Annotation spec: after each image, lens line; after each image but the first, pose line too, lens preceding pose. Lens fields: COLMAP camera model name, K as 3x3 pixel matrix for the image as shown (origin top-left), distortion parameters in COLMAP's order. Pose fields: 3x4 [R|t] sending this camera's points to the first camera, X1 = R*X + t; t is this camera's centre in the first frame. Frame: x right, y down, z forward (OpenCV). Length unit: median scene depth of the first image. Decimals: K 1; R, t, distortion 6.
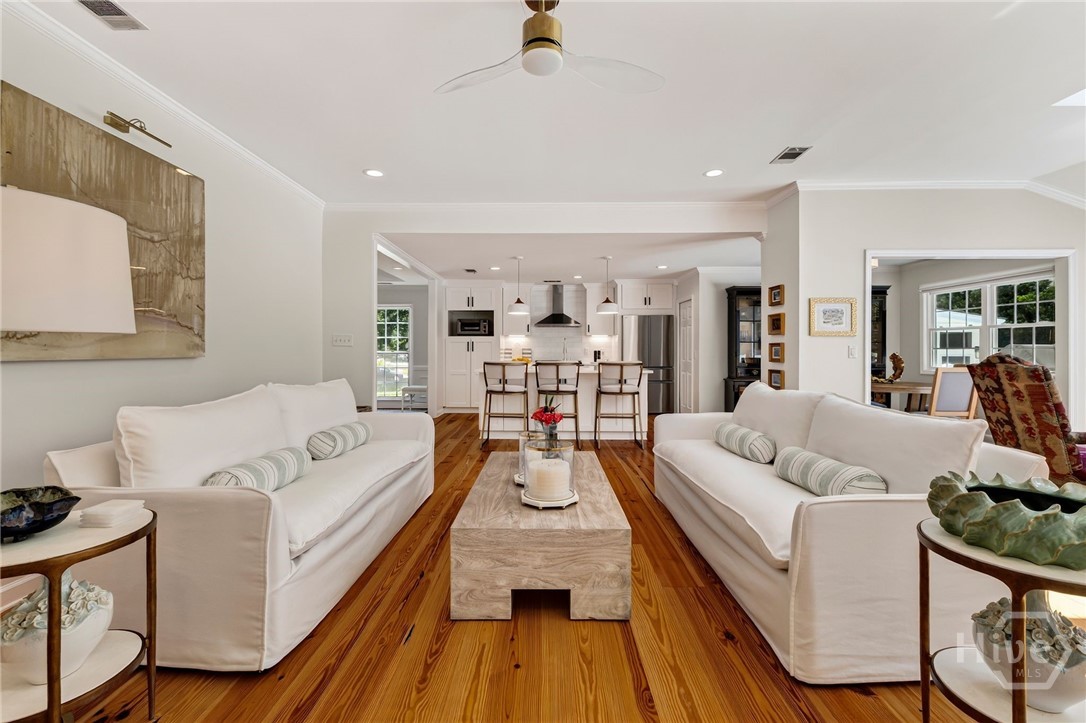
lens RADIAL K [[473.3, 0, 545.1], [0, 473.3, 353.4], [0, 0, 1]] dist [0.016217, 0.000323]
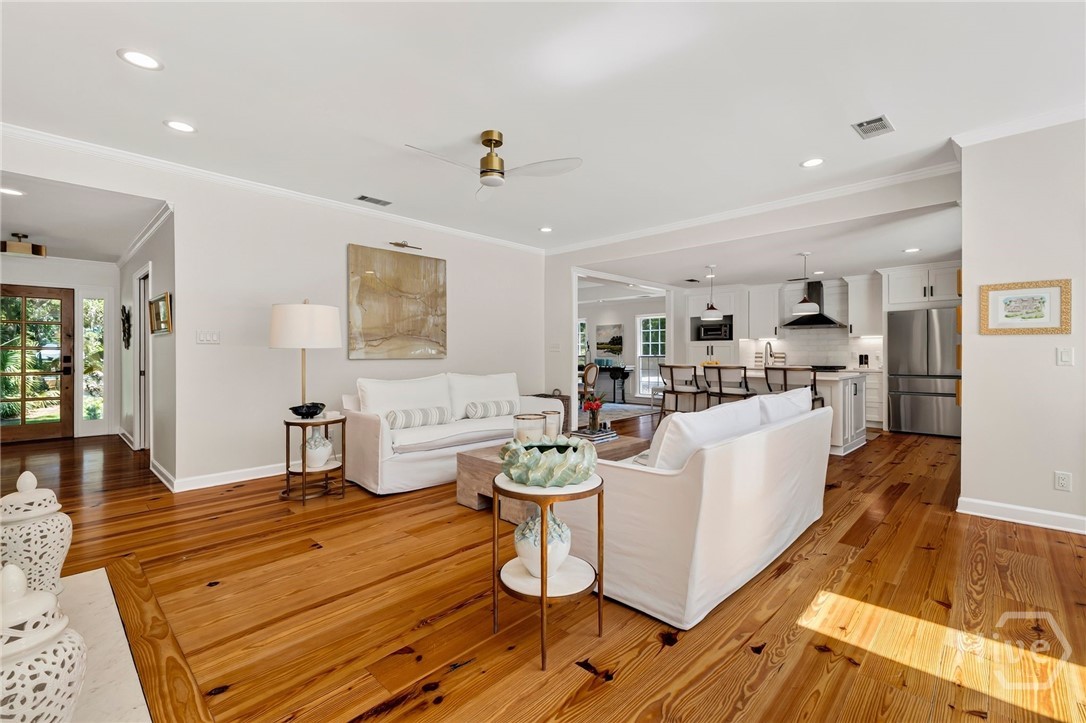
lens RADIAL K [[473.3, 0, 545.1], [0, 473.3, 353.4], [0, 0, 1]] dist [0.016217, 0.000323]
pose [[0.726288, -0.001728, -0.687389, 0.403870], [-0.003758, 0.999972, -0.006485, -0.000109], [0.687381, 0.007293, 0.726261, -0.018237]]
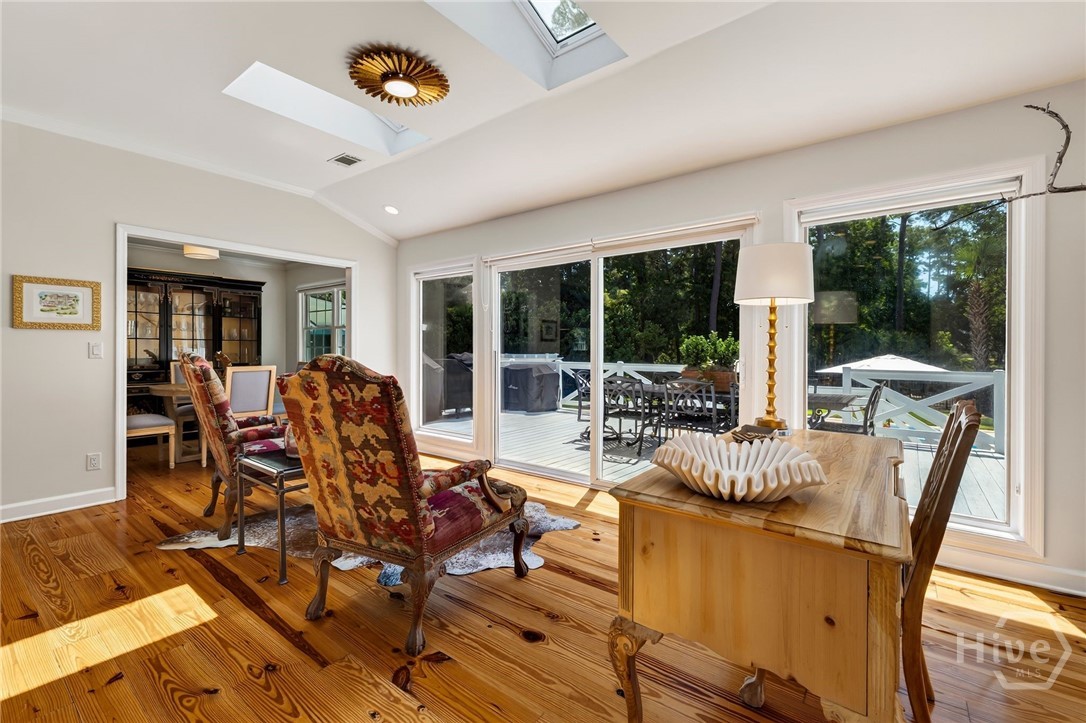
lens RADIAL K [[468.5, 0, 543.2], [0, 468.5, 353.4], [0, 0, 1]] dist [0.000132, -0.000849]
pose [[0.606938, -0.007641, 0.794712, 0.335834], [0.005098, 0.999971, 0.005721, 0.000675], [-0.794733, 0.000579, 0.606959, -0.031878]]
